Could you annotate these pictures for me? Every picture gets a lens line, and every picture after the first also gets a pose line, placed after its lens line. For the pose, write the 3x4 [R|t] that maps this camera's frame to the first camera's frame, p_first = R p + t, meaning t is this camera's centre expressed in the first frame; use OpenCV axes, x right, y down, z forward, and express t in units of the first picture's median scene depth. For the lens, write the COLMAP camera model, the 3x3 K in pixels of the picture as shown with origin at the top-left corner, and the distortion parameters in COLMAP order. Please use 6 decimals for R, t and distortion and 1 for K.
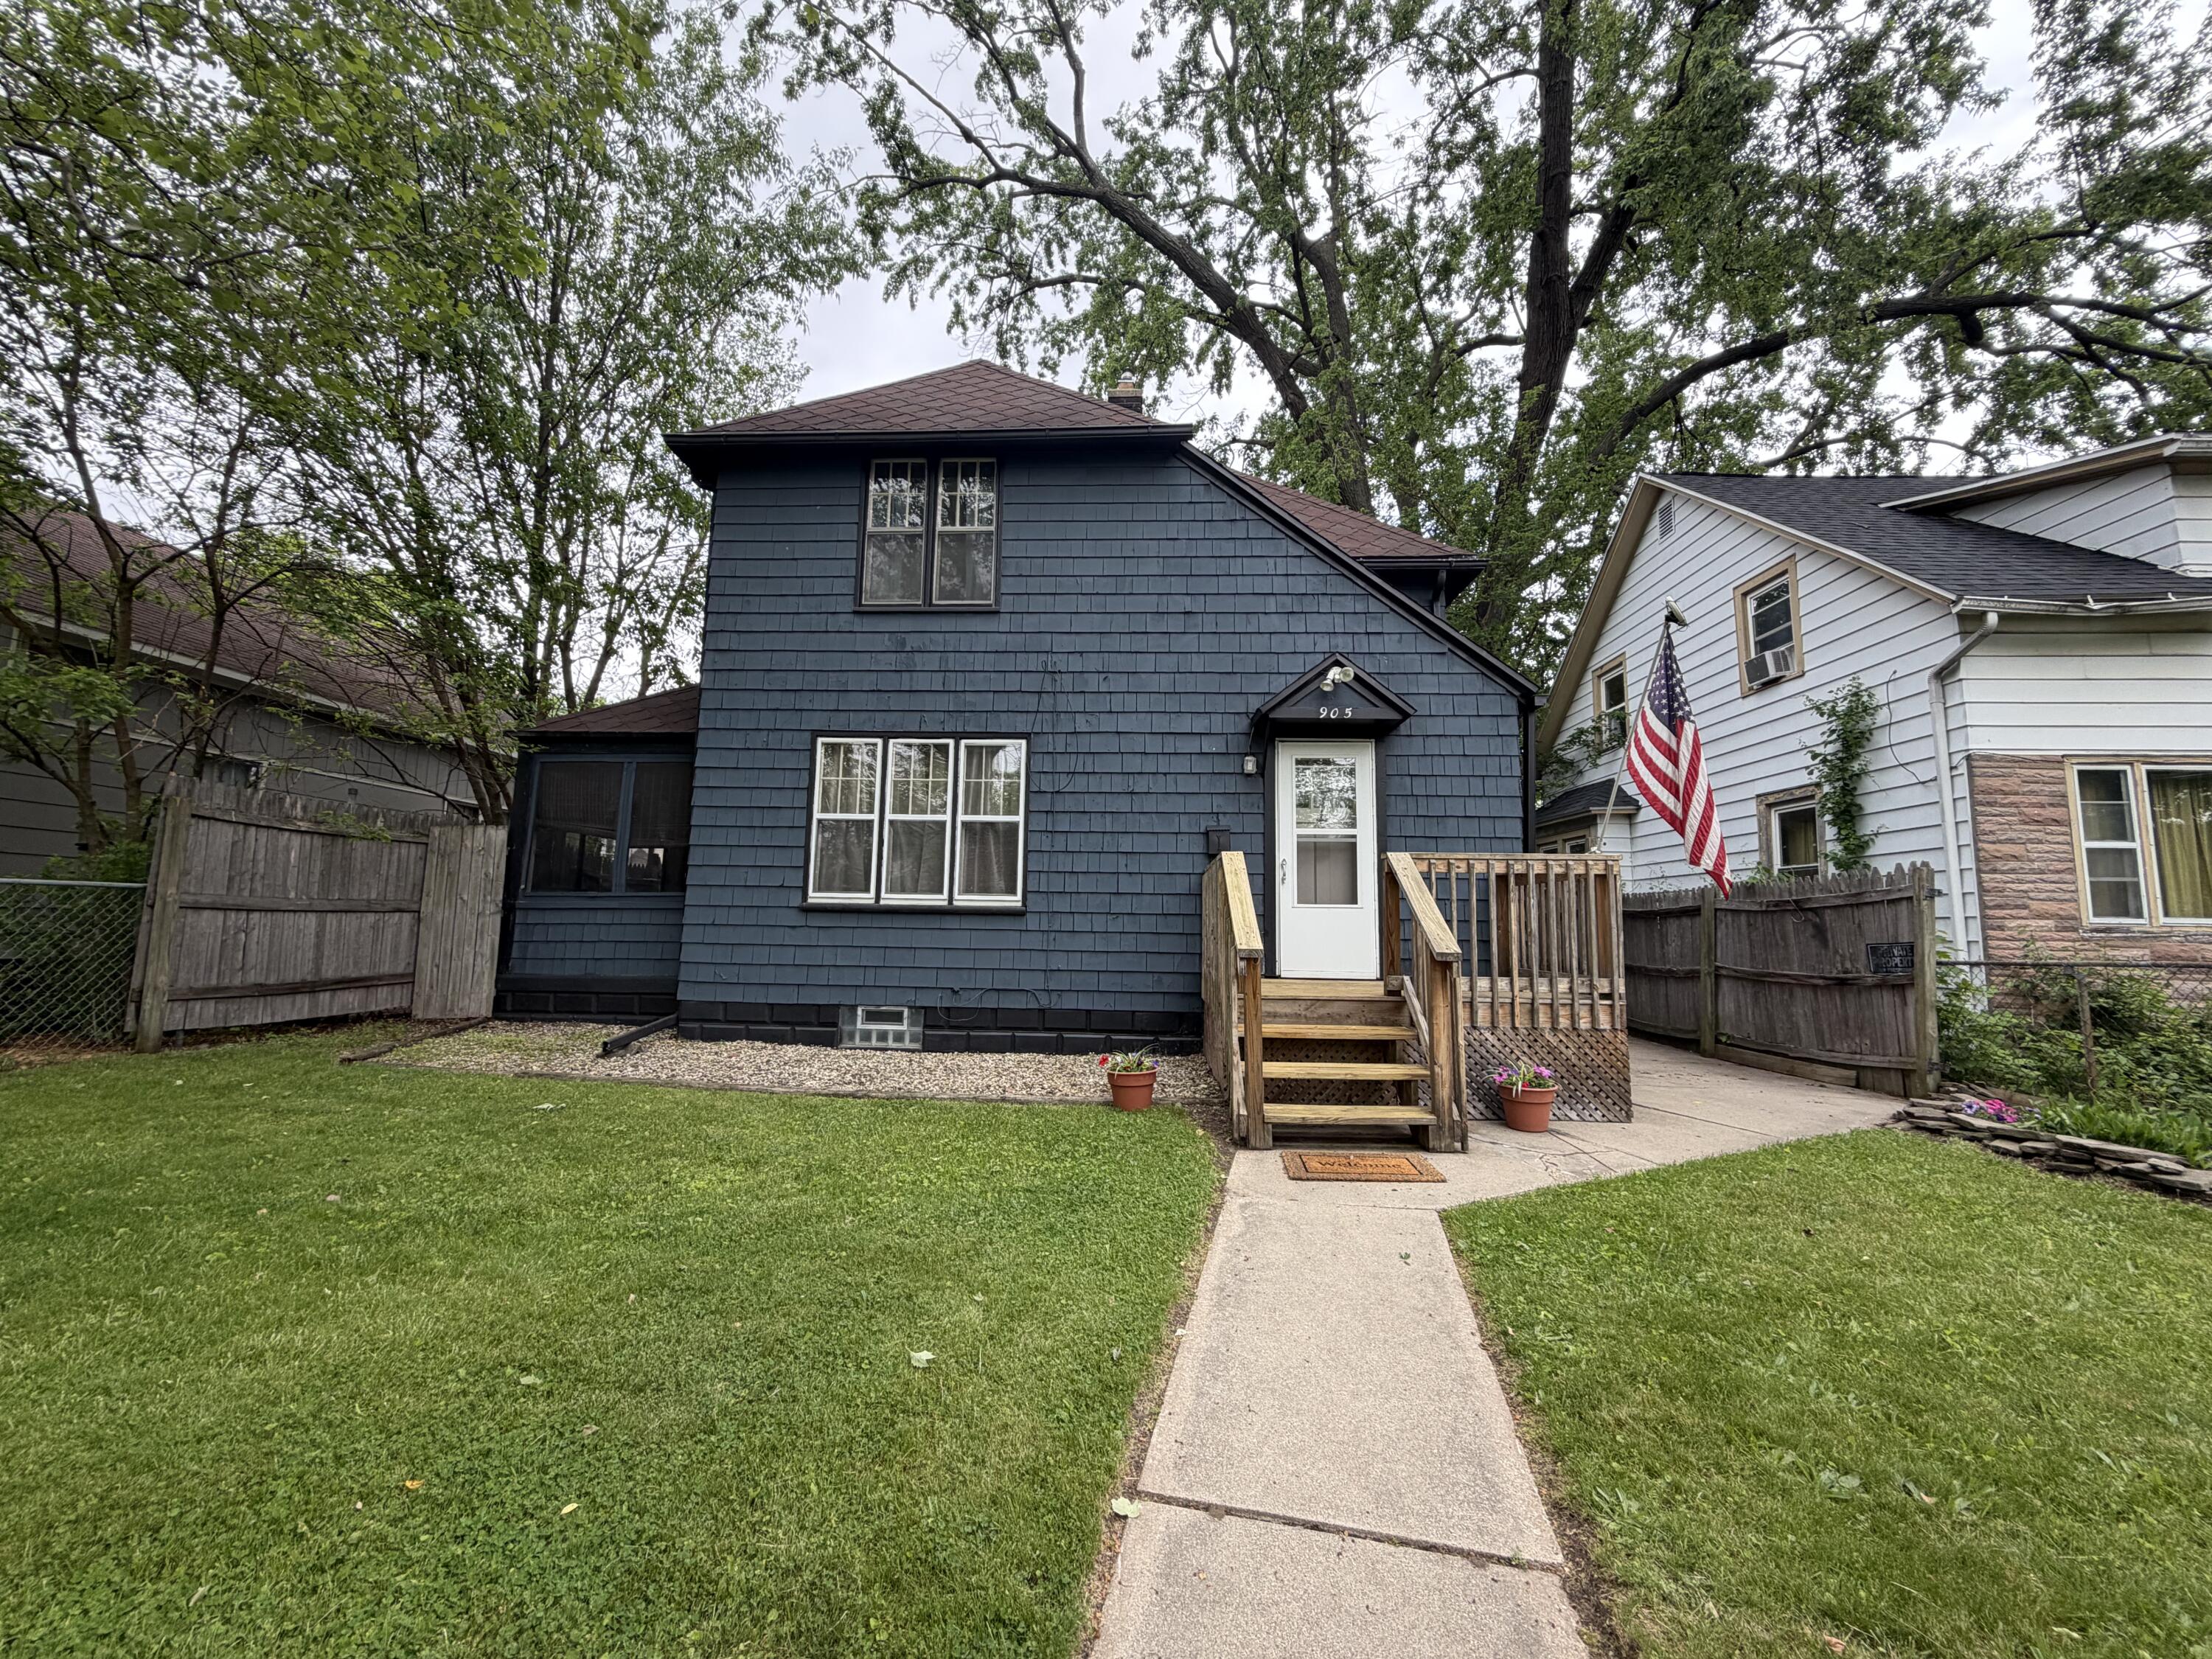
lens RADIAL K [[883.5, 0, 1098.2], [0, 883.5, 831.1], [0, 0, 1]] dist [0.004350, 0.000320]
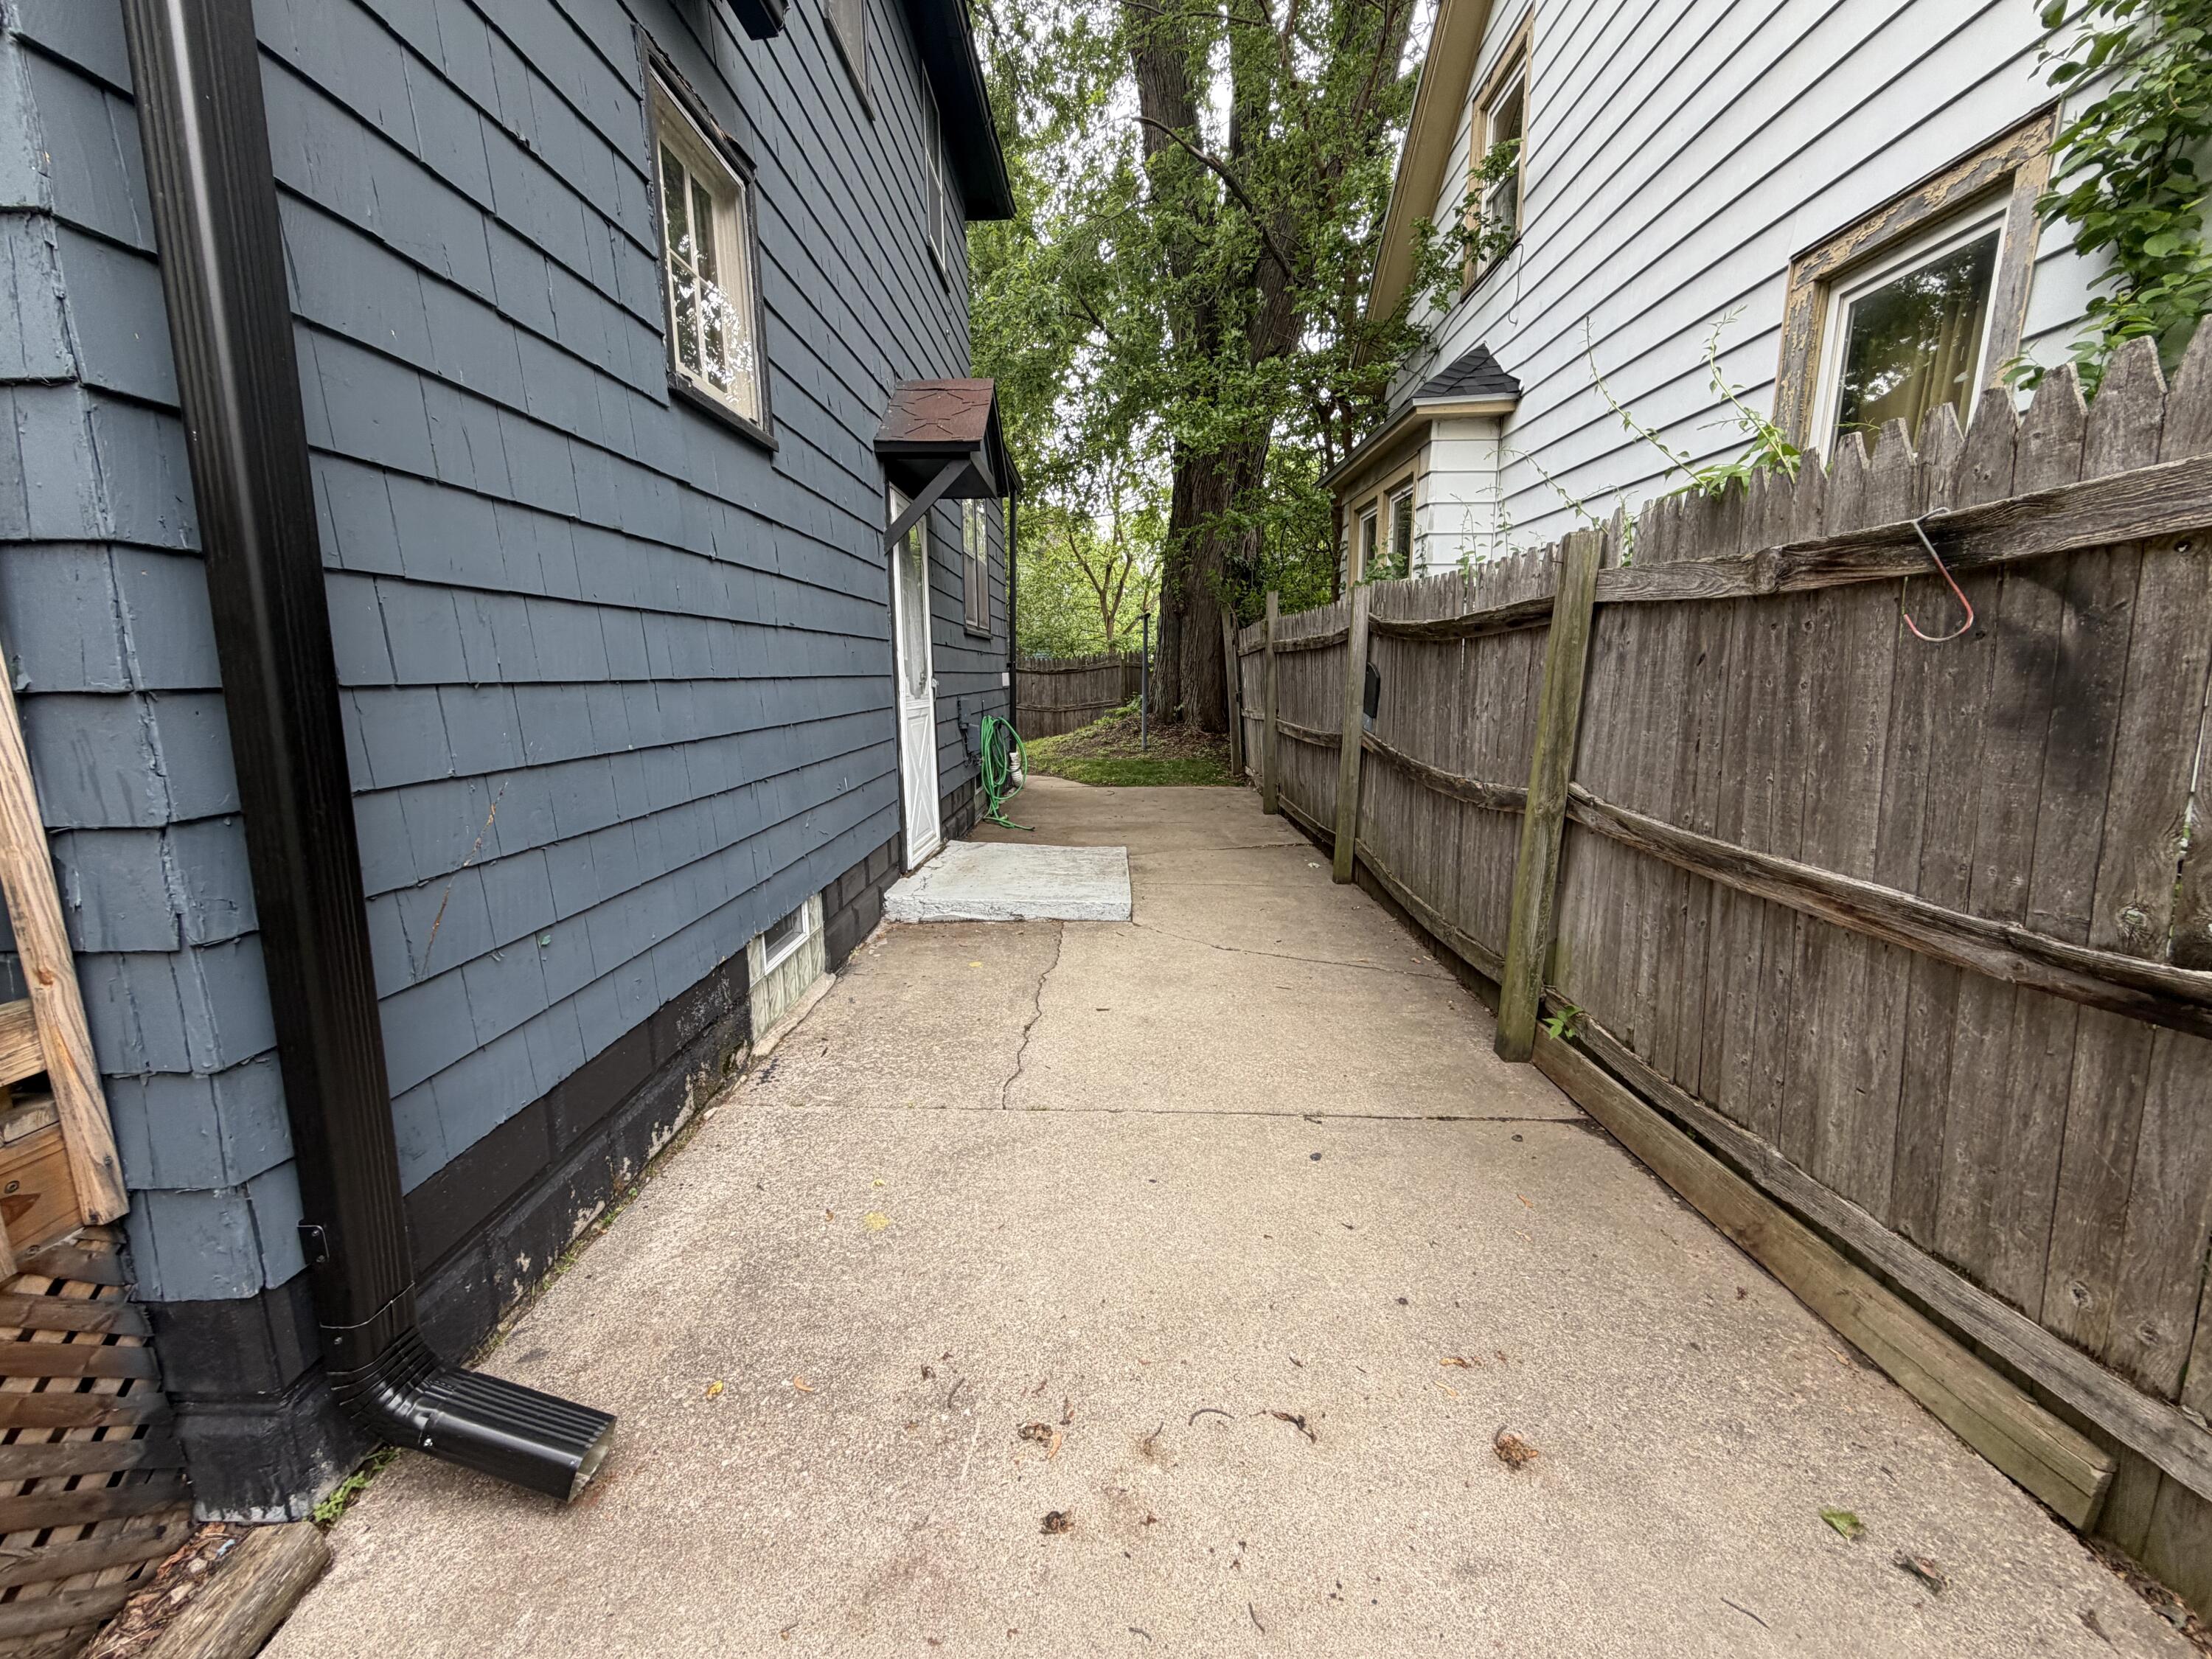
lens RADIAL K [[883.5, 0, 1109.6], [0, 883.5, 816.8], [0, 0, 1]] dist [0.004350, 0.000320]
pose [[0.999195, -0.025677, 0.030819, 0.530310], [0.016286, 0.961786, 0.273317, 0.073618], [-0.036660, -0.272595, 0.961430, 0.711194]]
